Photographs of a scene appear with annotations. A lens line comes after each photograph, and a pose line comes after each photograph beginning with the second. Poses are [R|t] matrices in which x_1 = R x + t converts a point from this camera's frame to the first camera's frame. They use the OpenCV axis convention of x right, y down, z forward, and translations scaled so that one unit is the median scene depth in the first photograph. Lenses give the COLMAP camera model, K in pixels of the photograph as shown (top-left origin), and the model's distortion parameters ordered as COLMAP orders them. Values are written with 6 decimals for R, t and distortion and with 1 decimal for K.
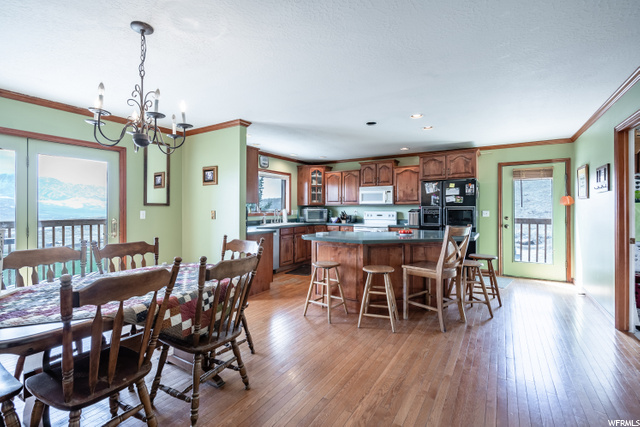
lens RADIAL K [[292.9, 0, 320.0], [0, 292.9, 213.5], [0, 0, 1]] dist [0.001519, 0.000737]
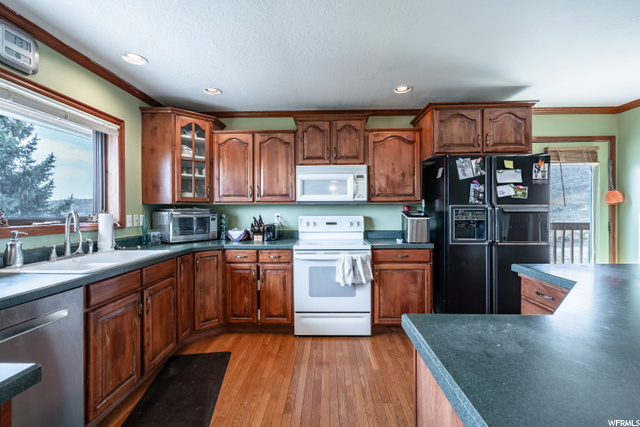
lens RADIAL K [[292.9, 0, 320.0], [0, 292.9, 213.5], [0, 0, 1]] dist [0.001519, 0.000737]
pose [[0.865701, -0.007462, 0.500507, -0.075463], [0.013465, 0.999874, -0.008382, -0.007718], [-0.500381, 0.013995, 0.865692, 0.582404]]
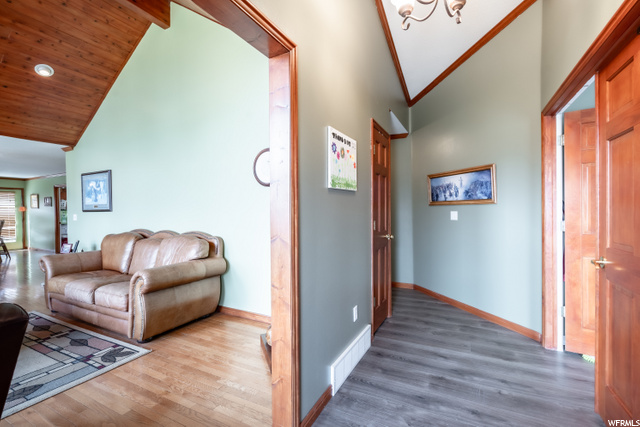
lens RADIAL K [[292.9, 0, 320.0], [0, 292.9, 213.5], [0, 0, 1]] dist [0.001519, 0.000737]
pose [[-0.072126, -0.006635, 0.997373, -1.051692], [0.026852, 0.999602, 0.008591, 0.019865], [-0.997034, 0.027401, -0.071919, -0.716787]]
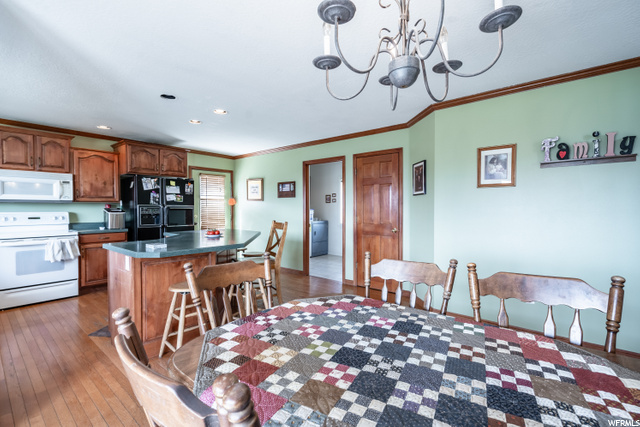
lens RADIAL K [[292.9, 0, 320.0], [0, 292.9, 213.5], [0, 0, 1]] dist [0.001519, 0.000737]
pose [[0.140276, -0.016914, 0.989968, -0.343630], [0.016863, 0.999750, 0.014691, -0.002809], [-0.989969, 0.014633, 0.140526, 0.317794]]
